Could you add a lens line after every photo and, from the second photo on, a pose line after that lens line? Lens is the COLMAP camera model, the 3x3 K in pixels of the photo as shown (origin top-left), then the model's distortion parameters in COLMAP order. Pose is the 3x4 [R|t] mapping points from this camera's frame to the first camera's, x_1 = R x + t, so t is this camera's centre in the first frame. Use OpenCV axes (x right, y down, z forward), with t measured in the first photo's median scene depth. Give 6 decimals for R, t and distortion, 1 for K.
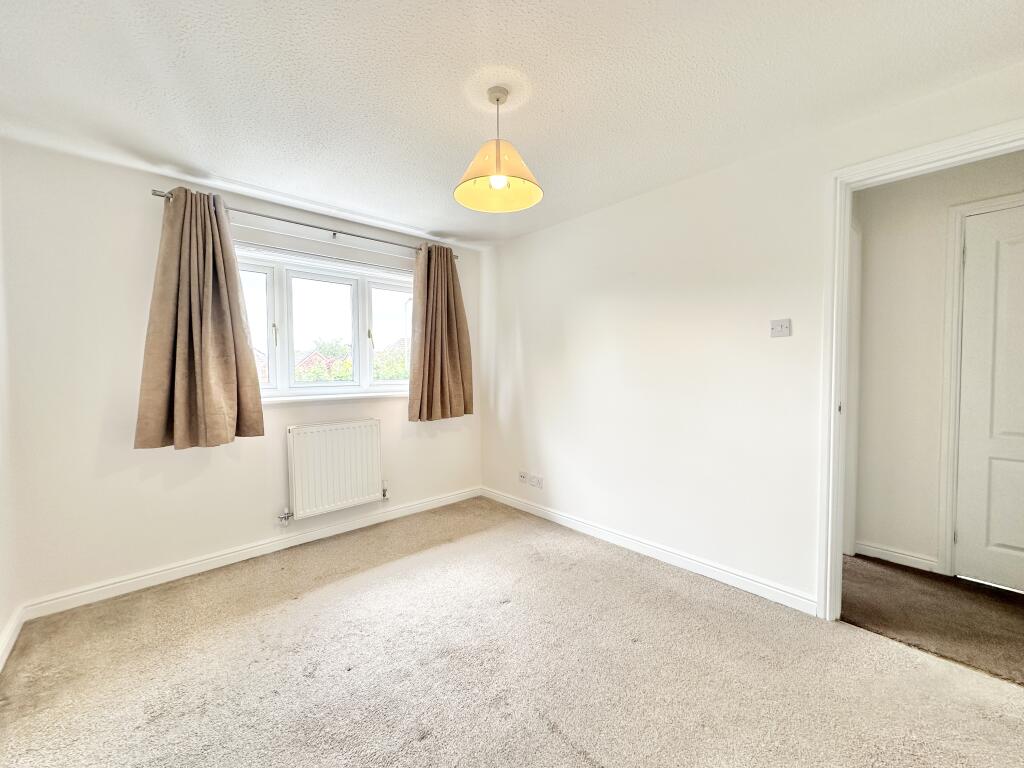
lens RADIAL K [[429.4, 0, 506.7], [0, 429.4, 383.6], [0, 0, 1]] dist [0.000932, 0.000174]
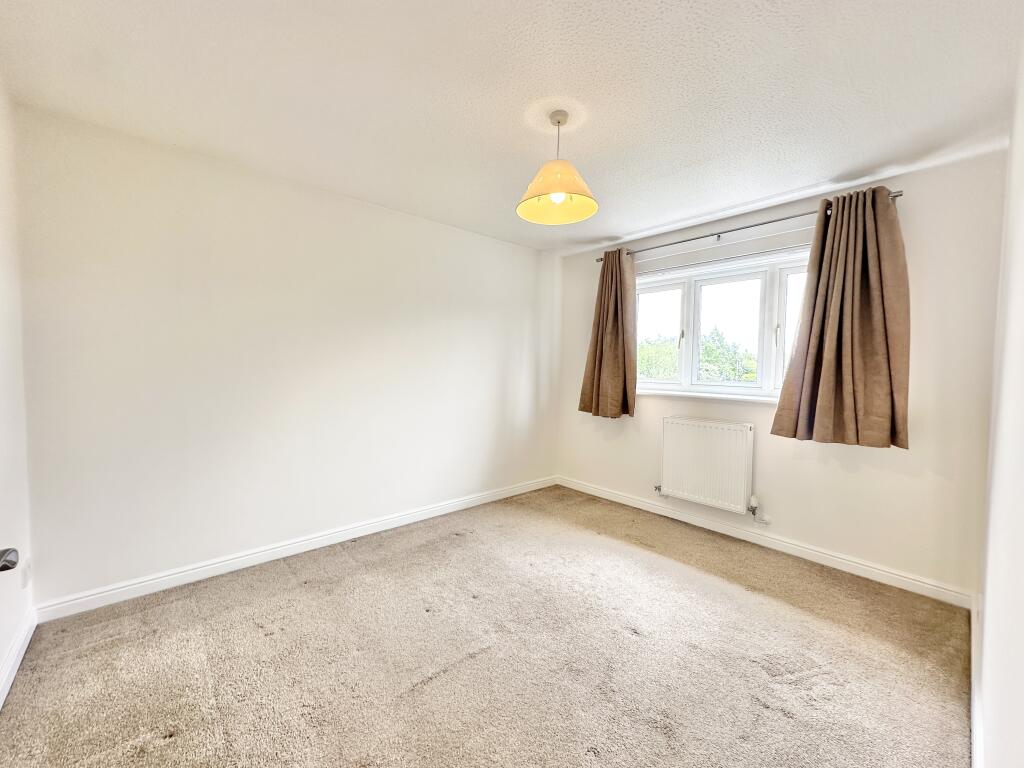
lens RADIAL K [[429.4, 0, 506.7], [0, 429.4, 383.6], [0, 0, 1]] dist [0.000932, 0.000174]
pose [[-0.066837, 0.049655, -0.996528, 0.704976], [-0.050489, 0.997313, 0.053080, -0.030111], [0.996486, 0.053861, -0.064150, 0.617992]]
